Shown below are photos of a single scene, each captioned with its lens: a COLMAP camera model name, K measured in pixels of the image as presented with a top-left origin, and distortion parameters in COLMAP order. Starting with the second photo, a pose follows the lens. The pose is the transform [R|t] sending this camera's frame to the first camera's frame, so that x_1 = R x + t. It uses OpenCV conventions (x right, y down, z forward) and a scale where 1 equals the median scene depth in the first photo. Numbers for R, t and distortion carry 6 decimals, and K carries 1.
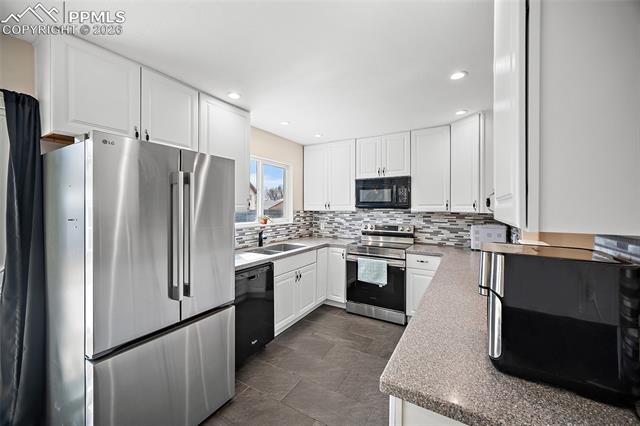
lens RADIAL K [[252.6, 0, 315.2], [0, 252.6, 208.4], [0, 0, 1]] dist [-0.000921, 0.000050]
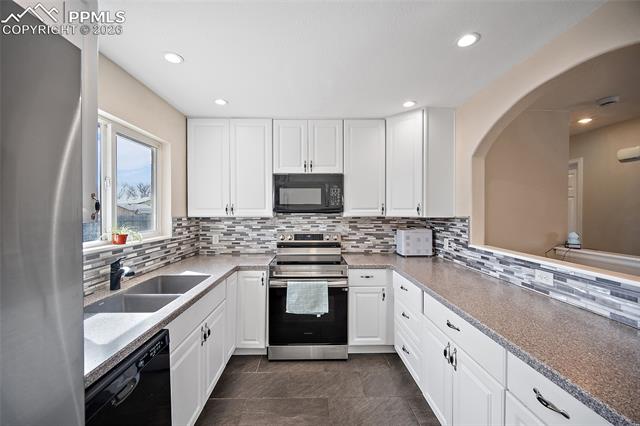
lens RADIAL K [[252.6, 0, 317.1], [0, 252.6, 212.8], [0, 0, 1]] dist [0.000664, 0.000039]
pose [[0.846721, -0.006405, 0.531999, -0.130810], [0.006052, 0.999979, 0.002408, -0.002066], [-0.532003, 0.001181, 0.846742, 0.326584]]
